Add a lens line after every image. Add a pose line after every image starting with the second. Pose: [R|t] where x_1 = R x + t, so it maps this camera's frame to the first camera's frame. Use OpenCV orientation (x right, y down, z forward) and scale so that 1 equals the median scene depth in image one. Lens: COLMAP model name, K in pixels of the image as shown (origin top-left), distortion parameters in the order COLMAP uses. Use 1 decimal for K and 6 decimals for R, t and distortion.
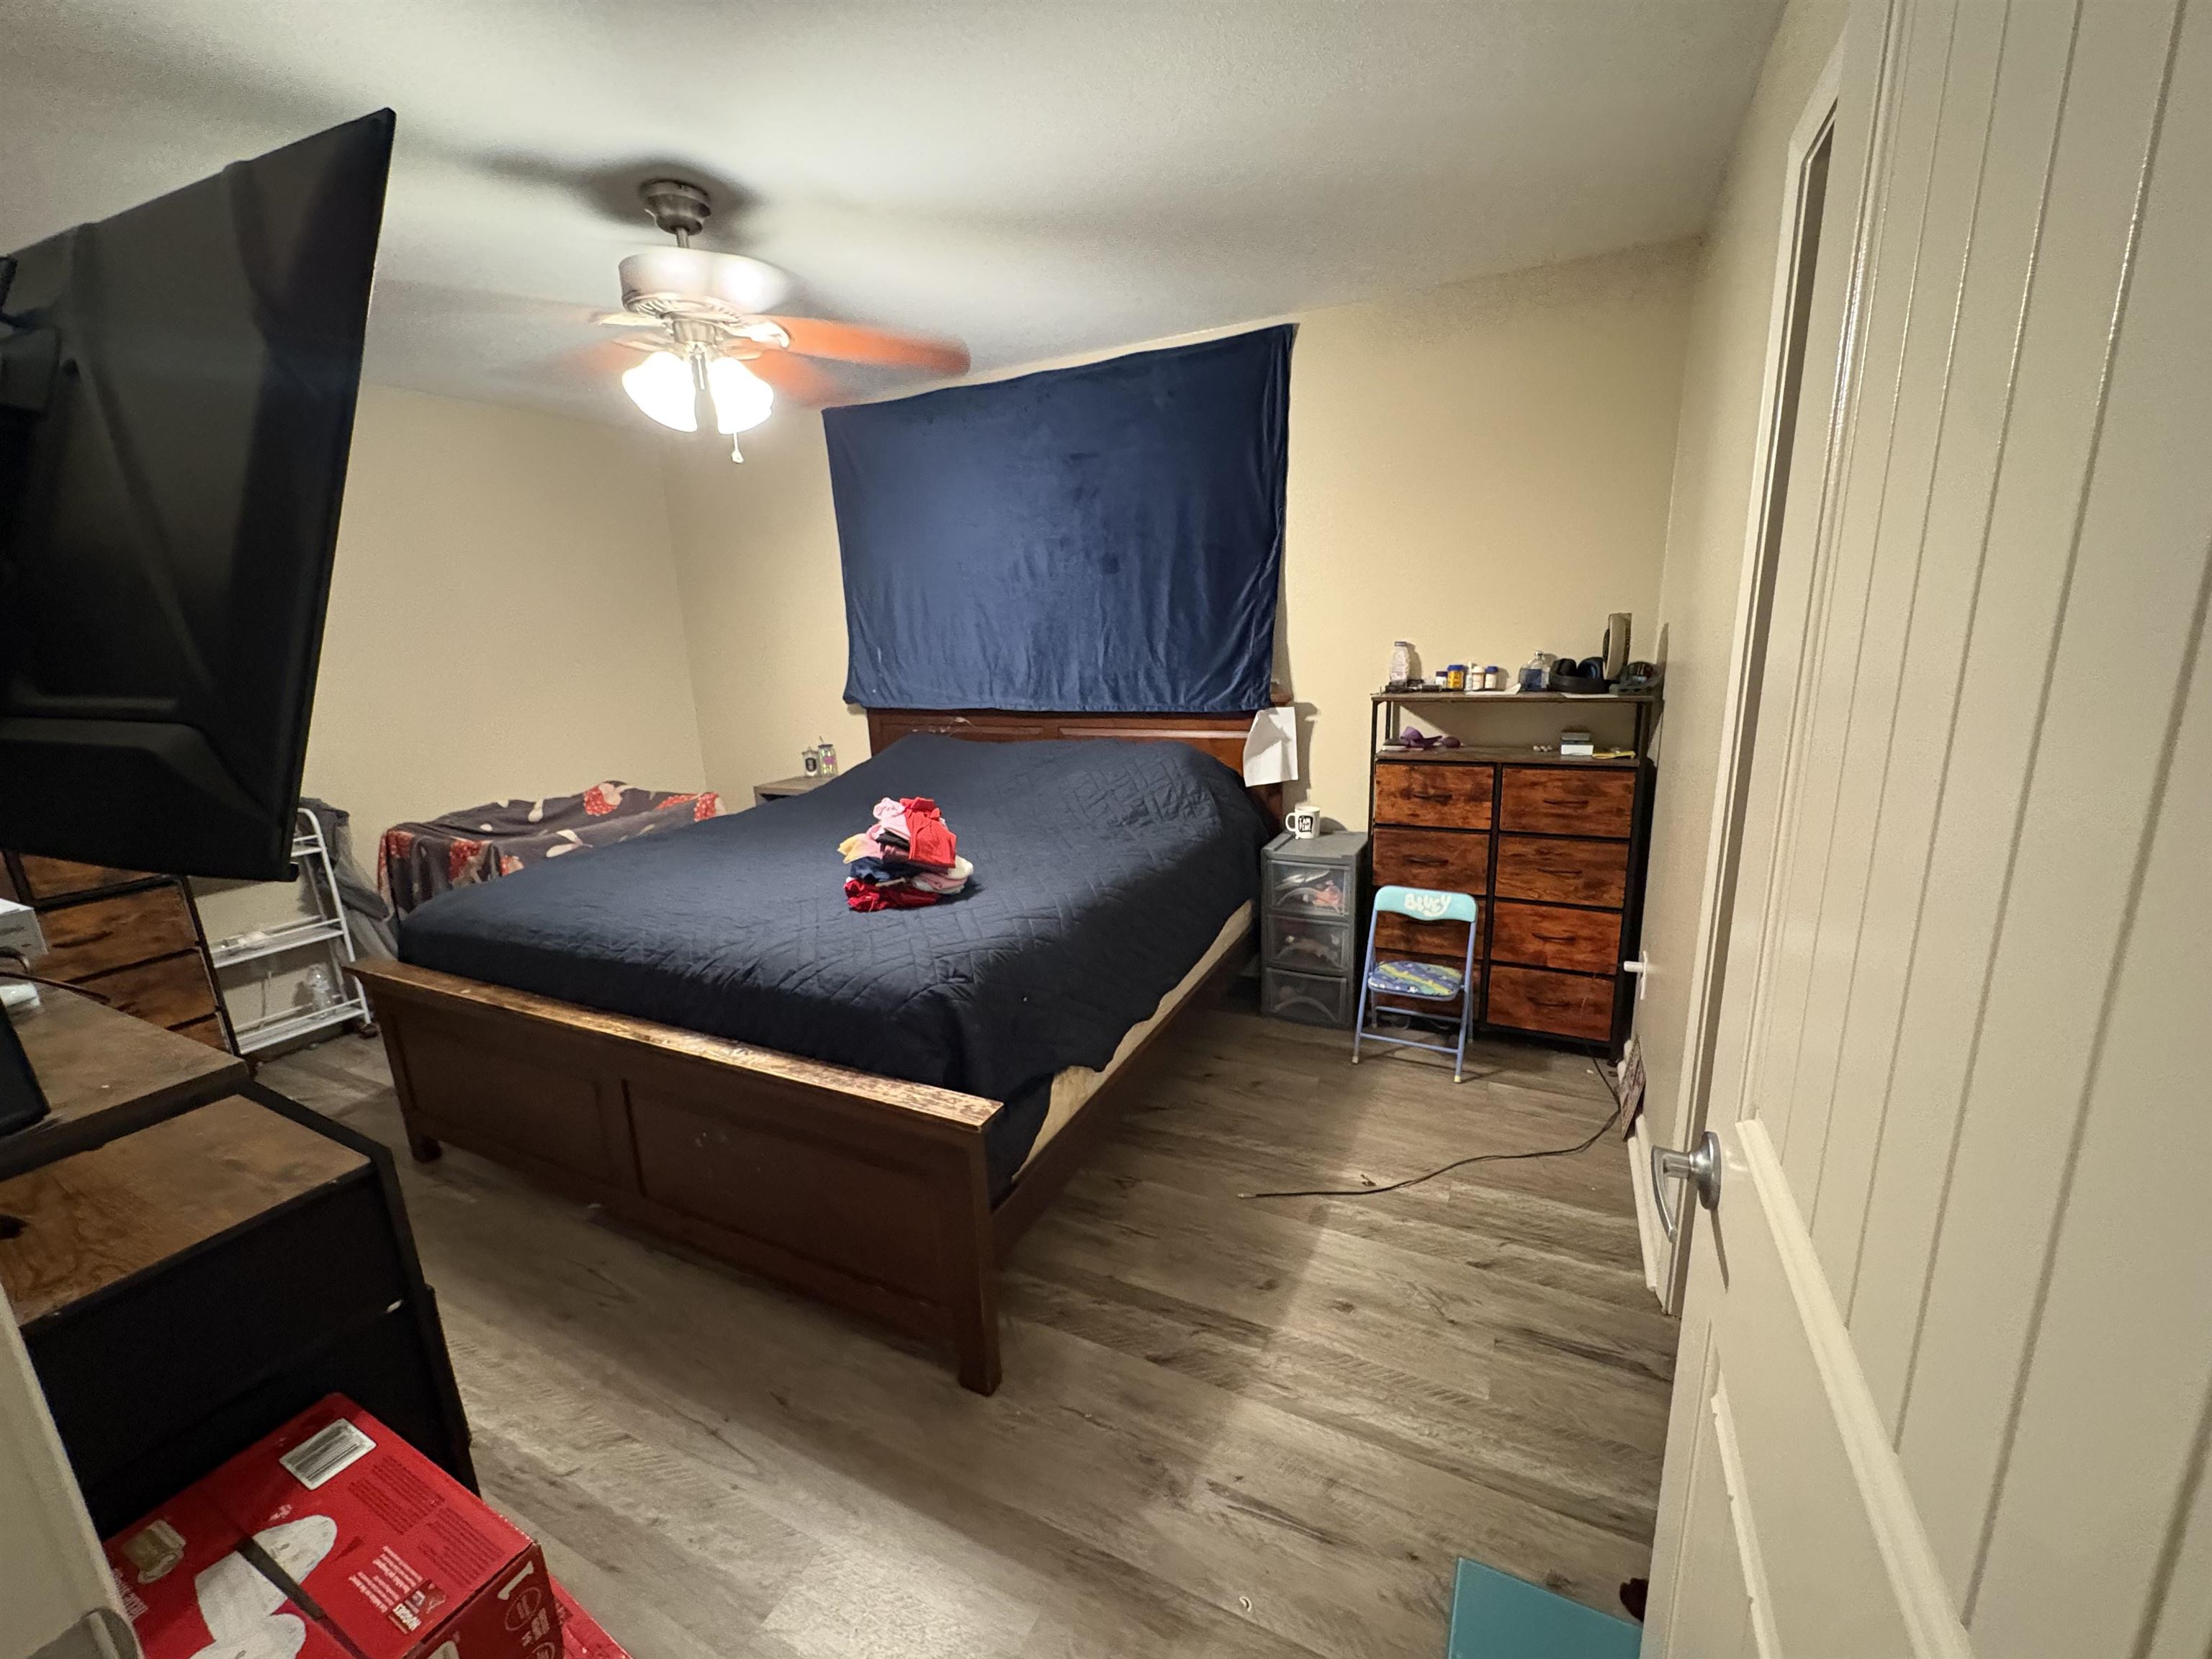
lens RADIAL K [[882.6, 0, 1101.8], [0, 882.6, 825.9], [0, 0, 1]] dist [-0.000890, 0.000086]
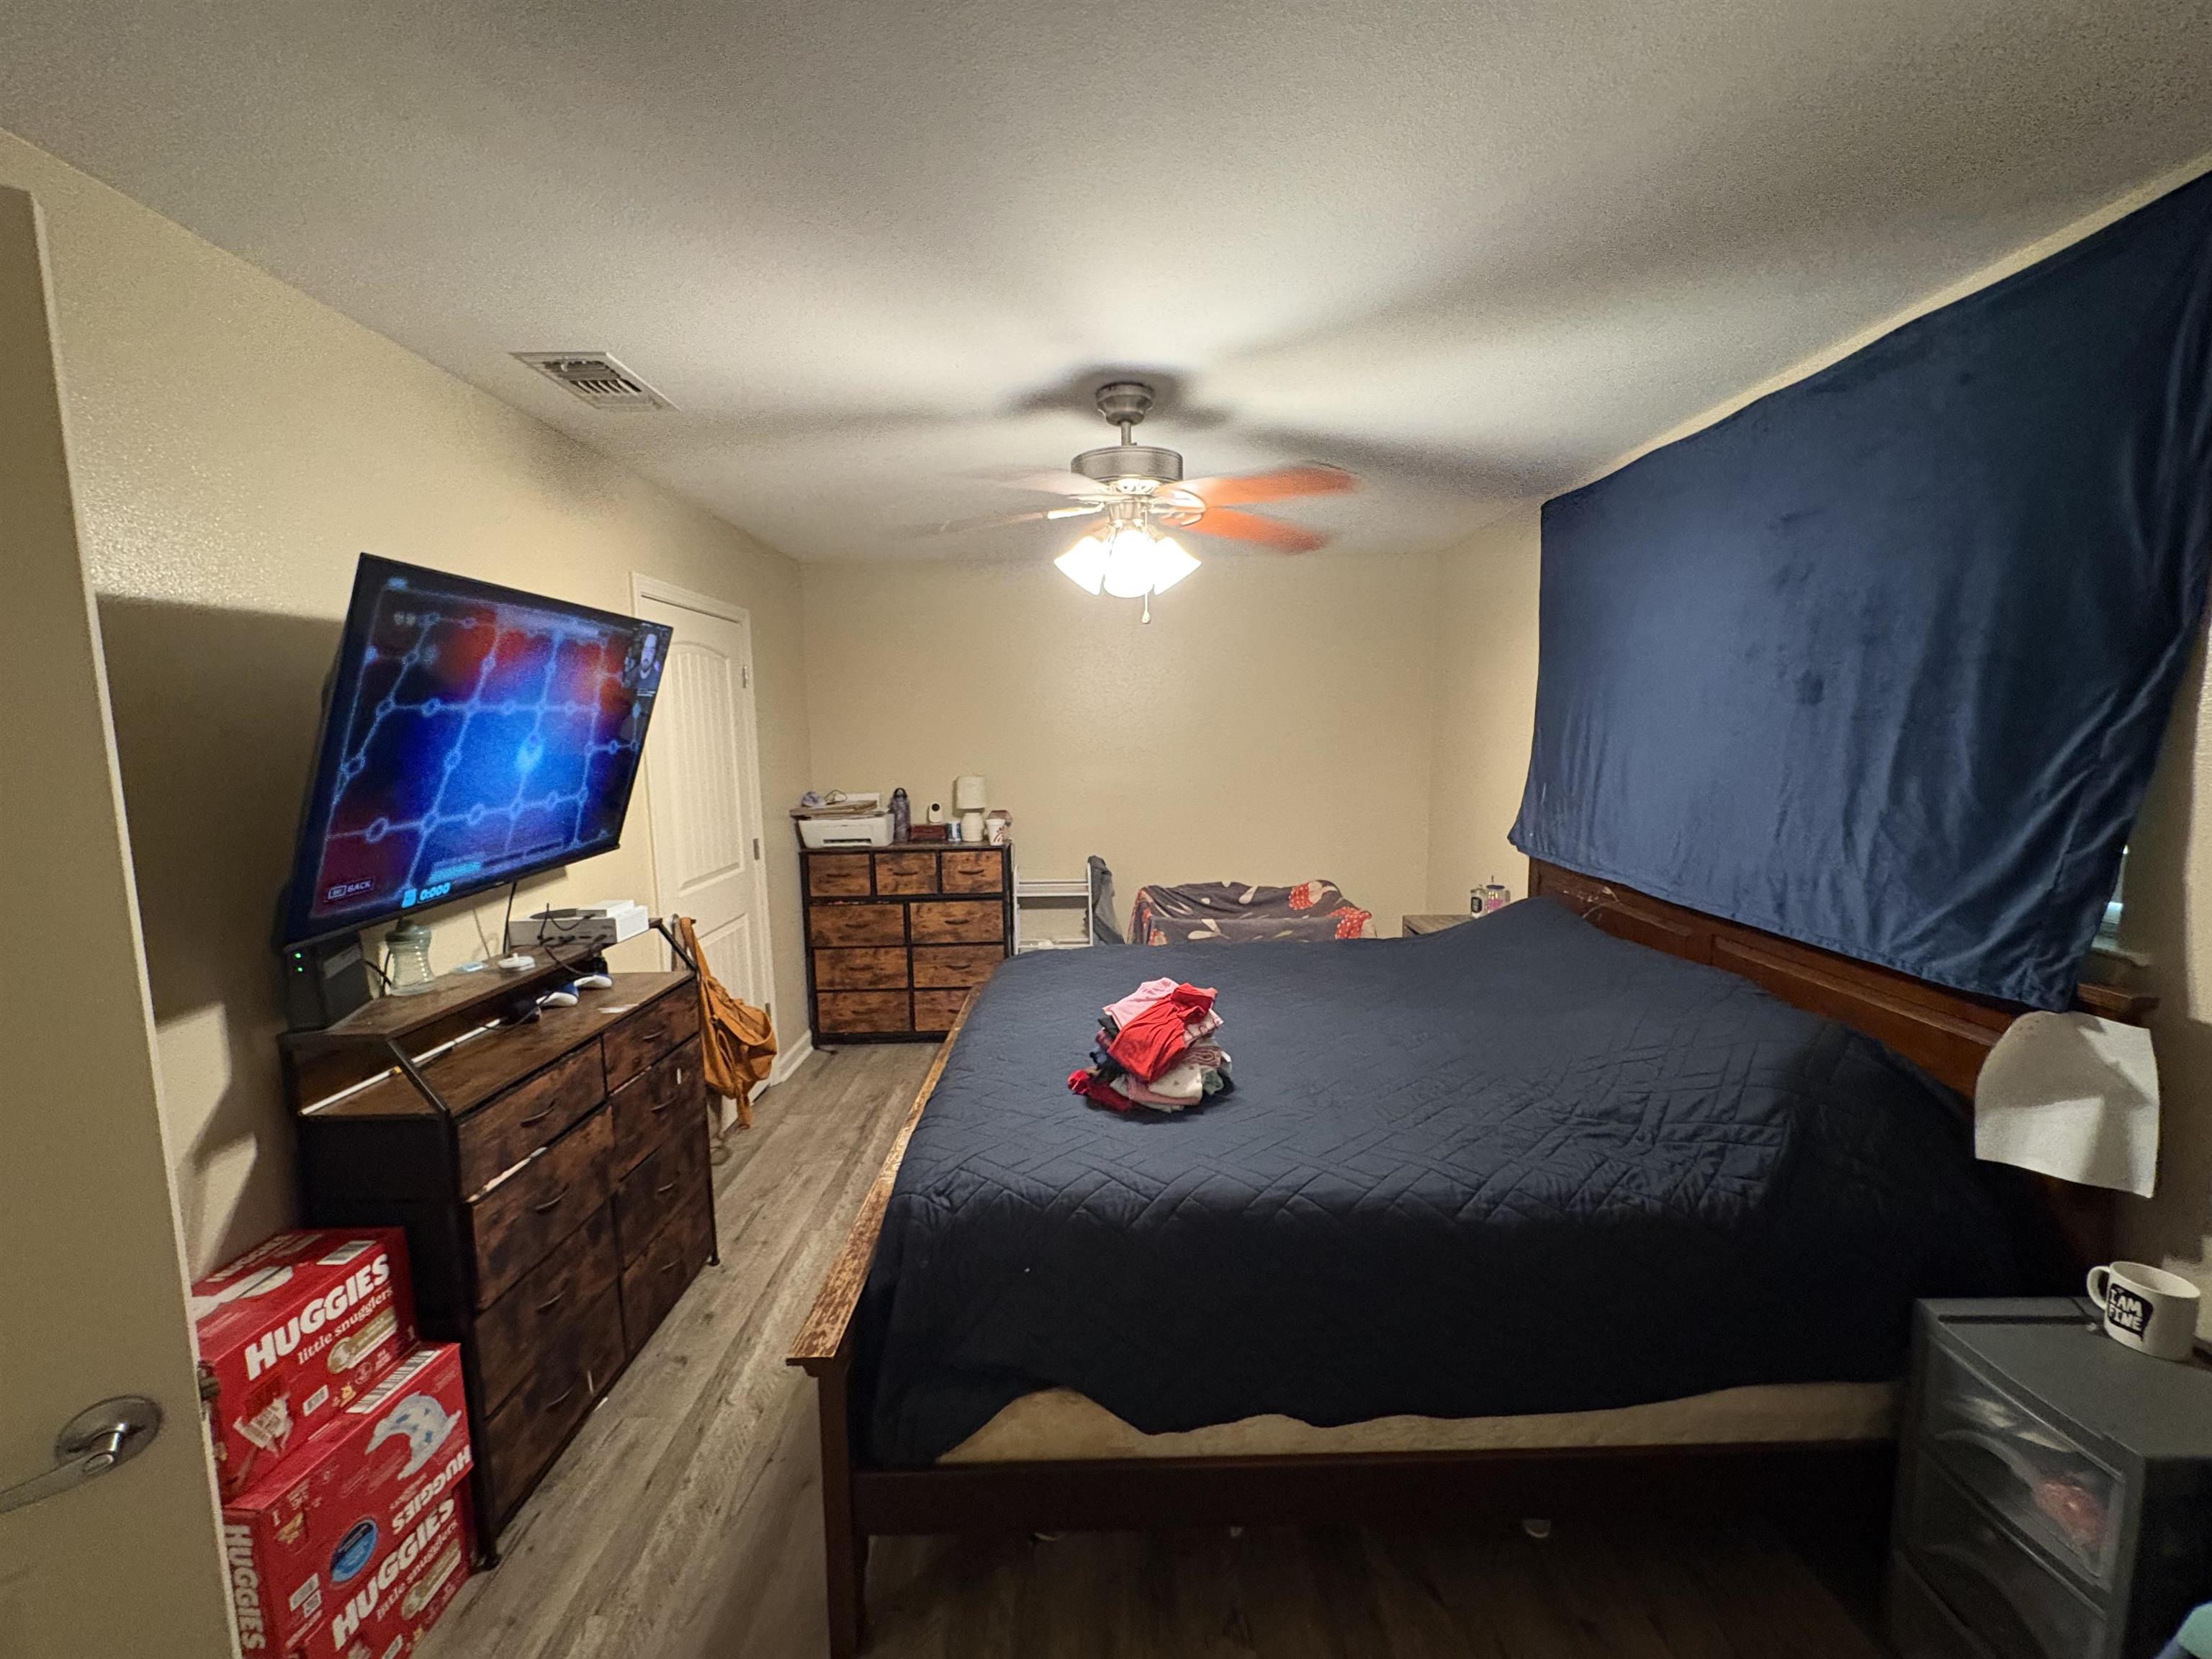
lens RADIAL K [[882.6, 0, 1105.9], [0, 882.6, 819.1], [0, 0, 1]] dist [-0.000890, 0.000086]
pose [[0.454116, 0.126254, -0.881952, 0.338118], [-0.203115, 0.978511, 0.035493, -0.141203], [0.867481, 0.163020, 0.470002, 0.337152]]
